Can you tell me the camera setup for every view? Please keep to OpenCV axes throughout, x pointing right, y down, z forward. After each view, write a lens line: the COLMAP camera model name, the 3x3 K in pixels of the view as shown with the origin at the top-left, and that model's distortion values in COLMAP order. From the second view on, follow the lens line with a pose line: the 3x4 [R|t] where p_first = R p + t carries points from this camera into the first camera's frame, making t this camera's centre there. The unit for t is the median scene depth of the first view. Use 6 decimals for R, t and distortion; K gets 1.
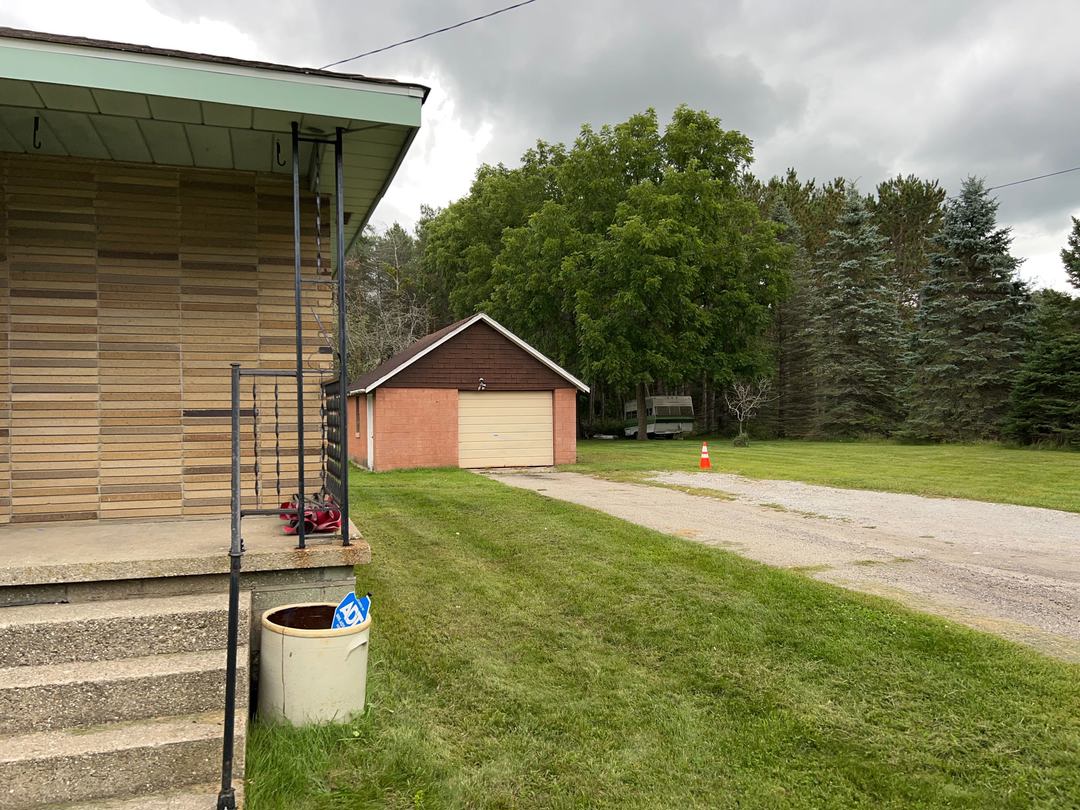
lens RADIAL K [[810.7, 0, 537.5], [0, 810.7, 403.1], [0, 0, 1]] dist [0.039008, 0.000253]
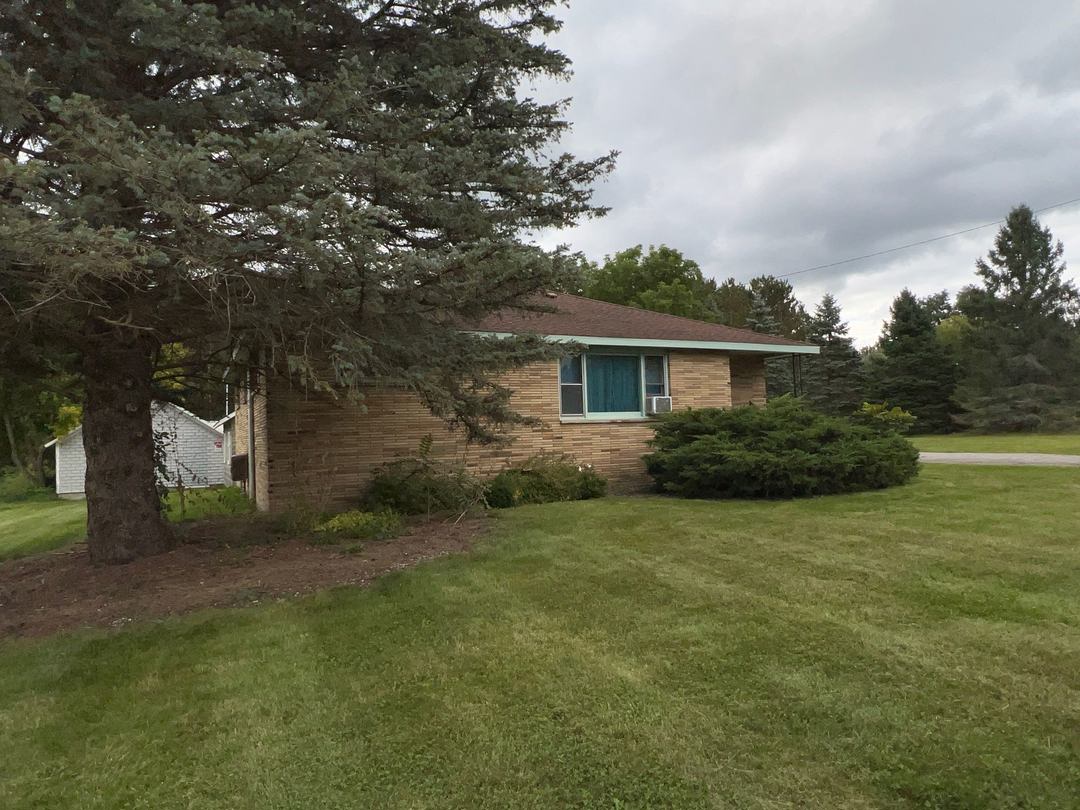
lens RADIAL K [[678.4, 0, 533.6], [0, 678.4, 404.6], [0, 0, 1]] dist [0.003460, -0.001551]
pose [[0.989382, -0.020204, 0.143927, -0.293843], [0.025671, 0.999014, -0.036225, 0.010069], [-0.143053, 0.039535, 0.988925, -0.339417]]
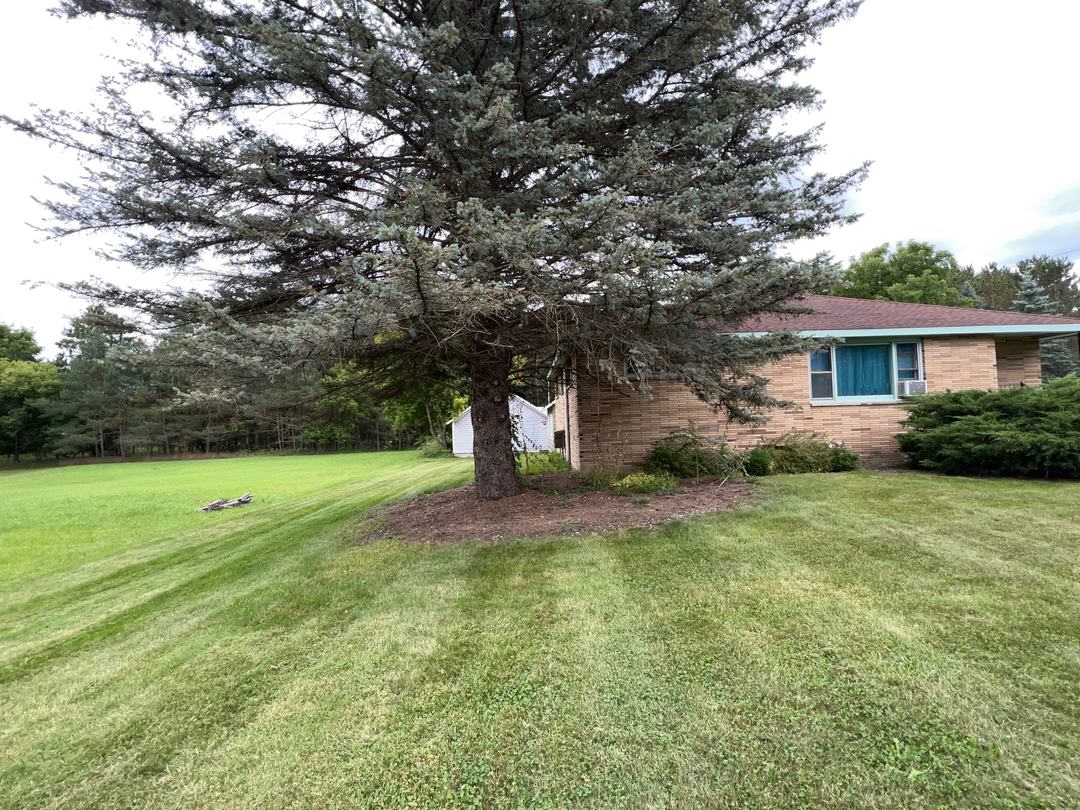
lens RADIAL K [[512.7, 0, 537.5], [0, 512.7, 403.4], [0, 0, 1]] dist [0.002927, 0.000225]
pose [[0.955594, -0.035643, -0.292522, -0.297493], [0.028465, 0.999181, -0.028761, 0.009947], [0.293307, 0.019157, 0.955826, -0.339894]]
